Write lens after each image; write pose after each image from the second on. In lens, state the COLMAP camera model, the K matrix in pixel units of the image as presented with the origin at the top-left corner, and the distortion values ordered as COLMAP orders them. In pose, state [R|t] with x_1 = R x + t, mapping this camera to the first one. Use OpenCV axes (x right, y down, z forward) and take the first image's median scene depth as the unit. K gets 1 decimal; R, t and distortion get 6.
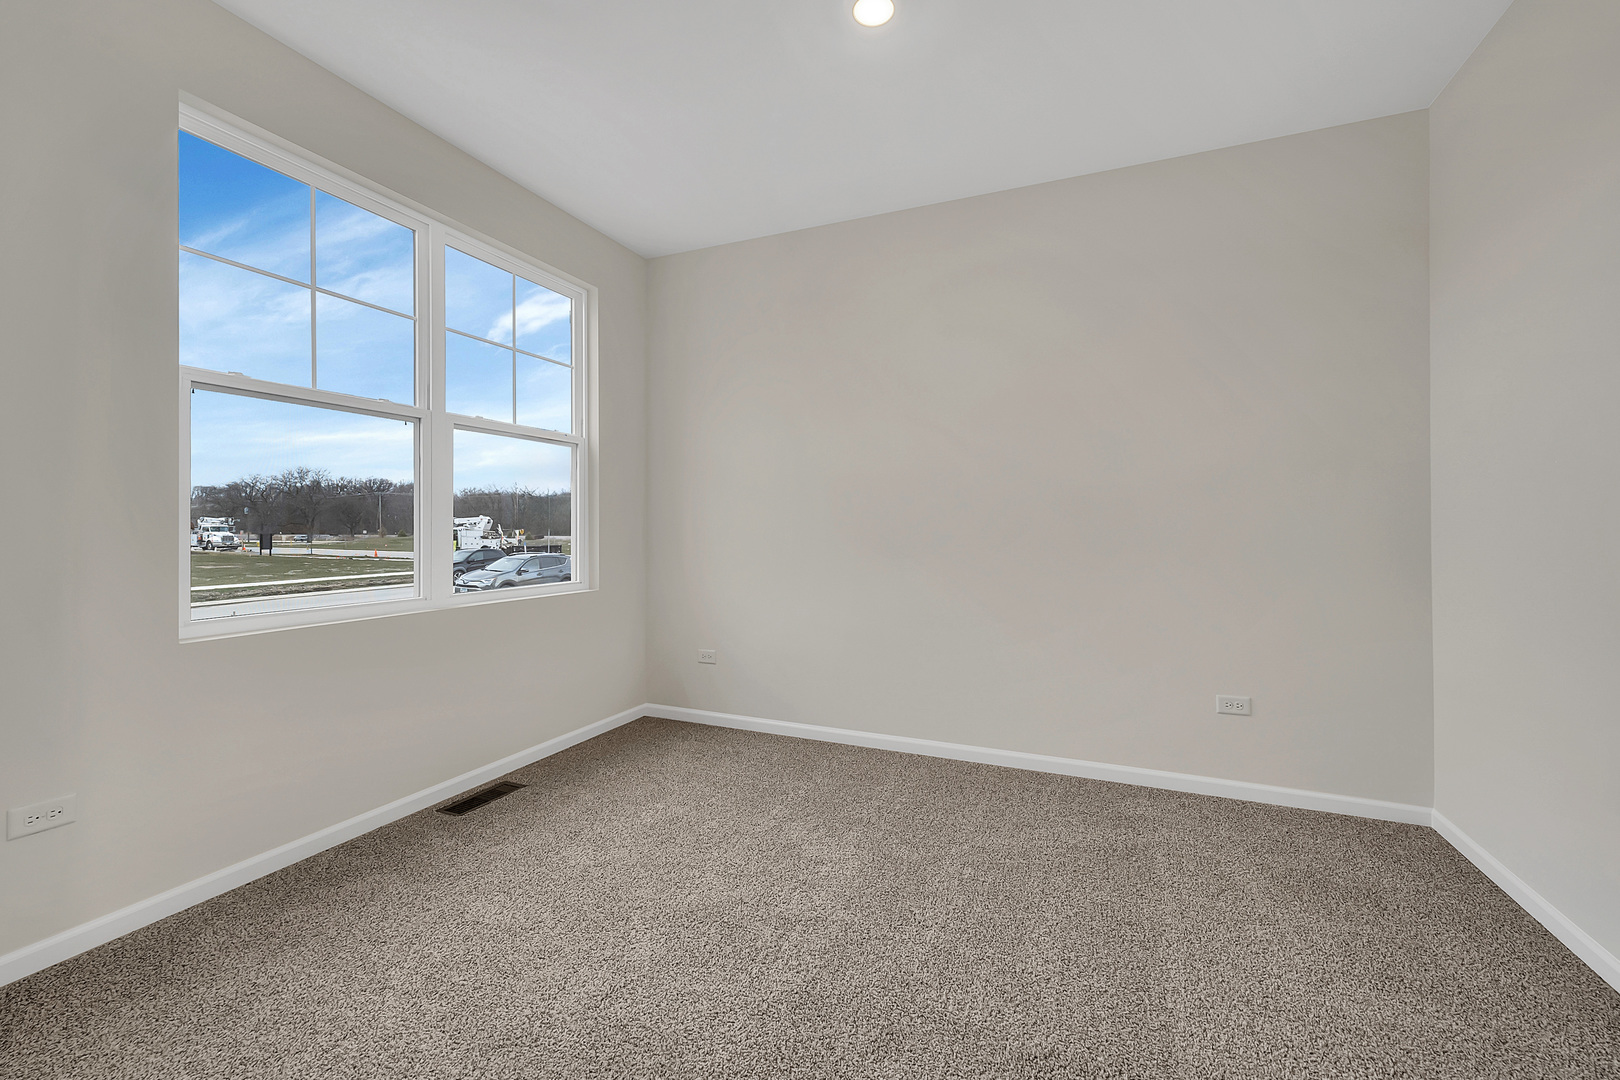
lens RADIAL K [[664.1, 0, 810.0], [0, 664.1, 540.0], [0, 0, 1]] dist [0.001701, 0.000157]
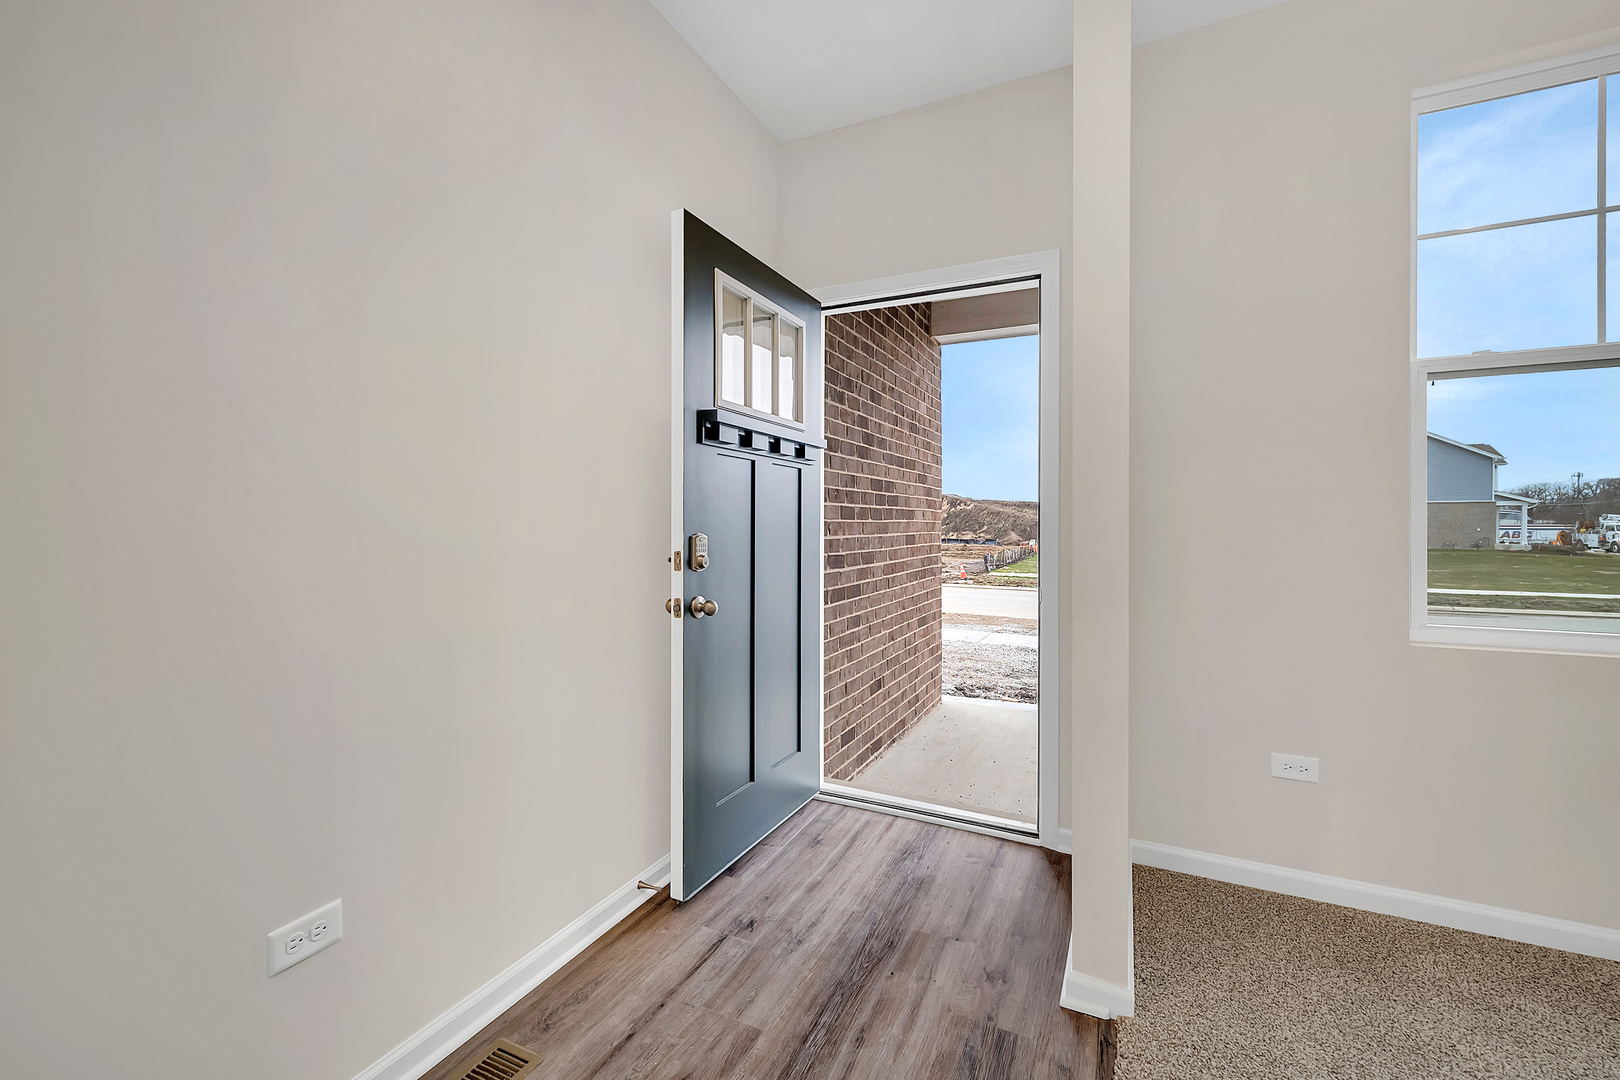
lens RADIAL K [[664.1, 0, 810.0], [0, 664.1, 540.0], [0, 0, 1]] dist [0.001701, 0.000157]
pose [[-0.053802, 0.021641, -0.998317, 0.066172], [-0.019667, 0.999548, 0.022728, -0.003608], [0.998358, 0.020856, -0.053352, 0.162998]]
